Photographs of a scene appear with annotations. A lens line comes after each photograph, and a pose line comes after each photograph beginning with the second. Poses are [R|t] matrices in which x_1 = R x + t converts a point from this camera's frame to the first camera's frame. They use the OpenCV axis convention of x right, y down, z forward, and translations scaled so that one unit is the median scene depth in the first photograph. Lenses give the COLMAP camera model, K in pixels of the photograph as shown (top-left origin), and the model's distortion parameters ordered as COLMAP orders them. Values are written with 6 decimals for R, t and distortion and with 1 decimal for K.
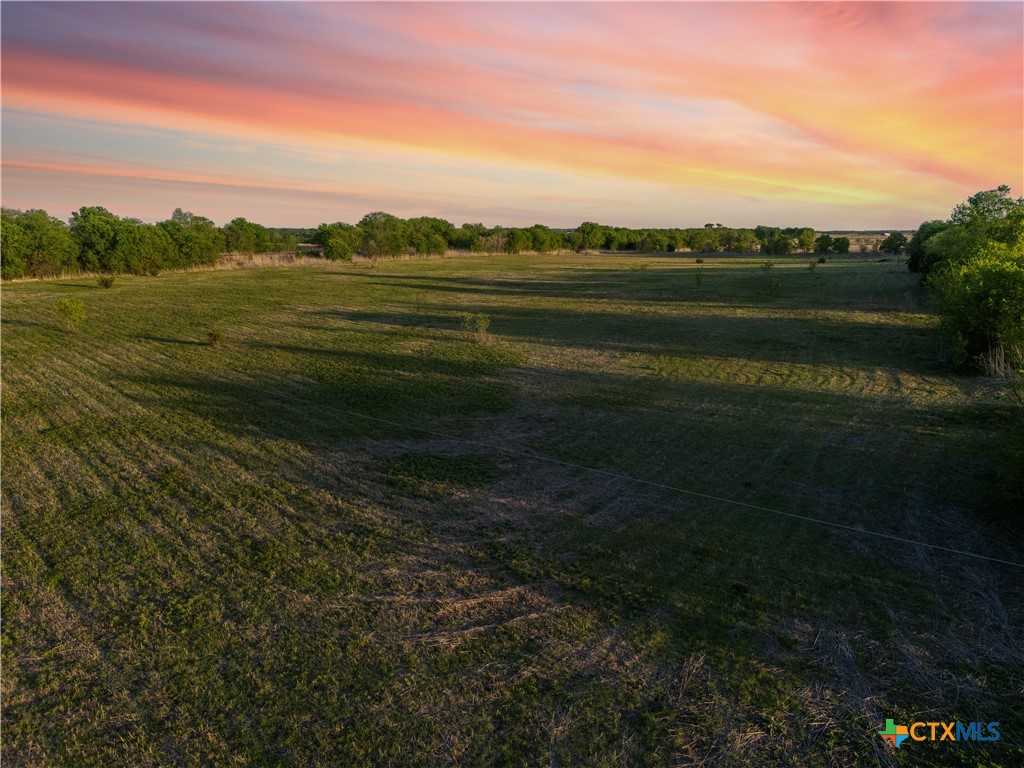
lens RADIAL K [[746.6, 0, 512.0], [0, 746.6, 384.0], [0, 0, 1]] dist [0.092220, -0.109154]
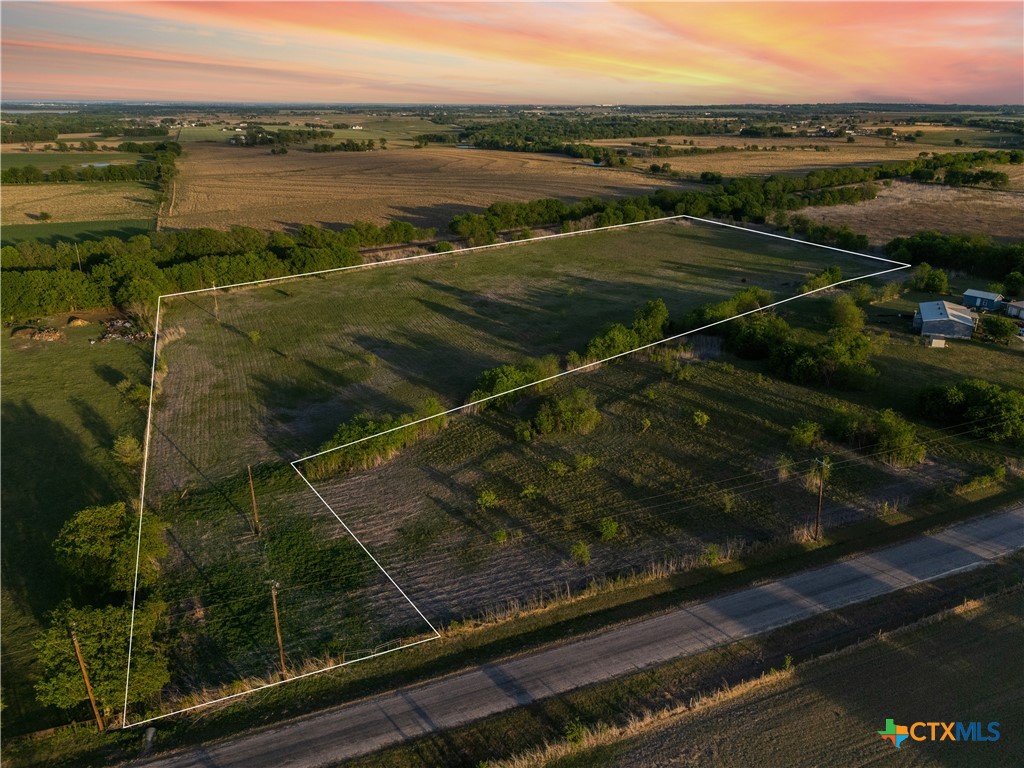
lens RADIAL K [[760.3, 0, 512.0], [0, 760.3, 384.0], [0, 0, 1]] dist [0.073709, -0.078112]
pose [[0.937887, 0.119952, -0.325545, 0.420896], [-0.070269, 0.984559, 0.160332, -0.146570], [0.339751, -0.127497, 0.931834, -0.450059]]
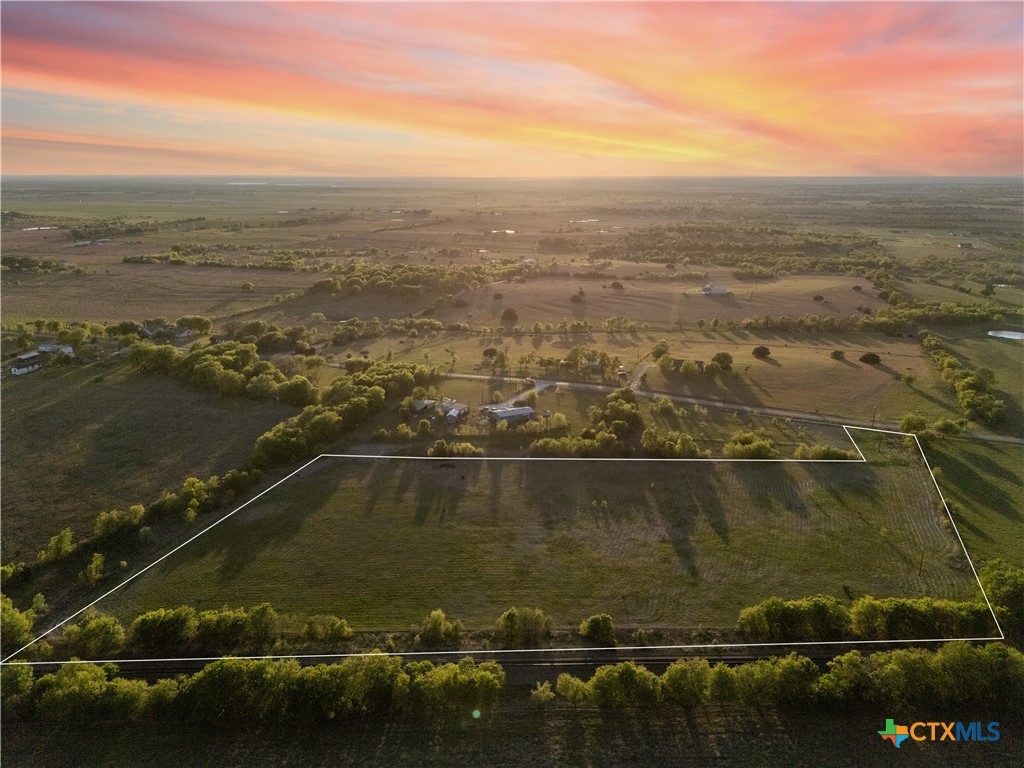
lens RADIAL K [[746.6, 0, 512.0], [0, 746.6, 384.0], [0, 0, 1]] dist [0.092220, -0.109154]
pose [[-0.459815, -0.242417, 0.854286, -0.928696], [0.178074, 0.917305, 0.356147, -0.824215], [-0.869977, 0.315888, -0.378623, 1.275355]]
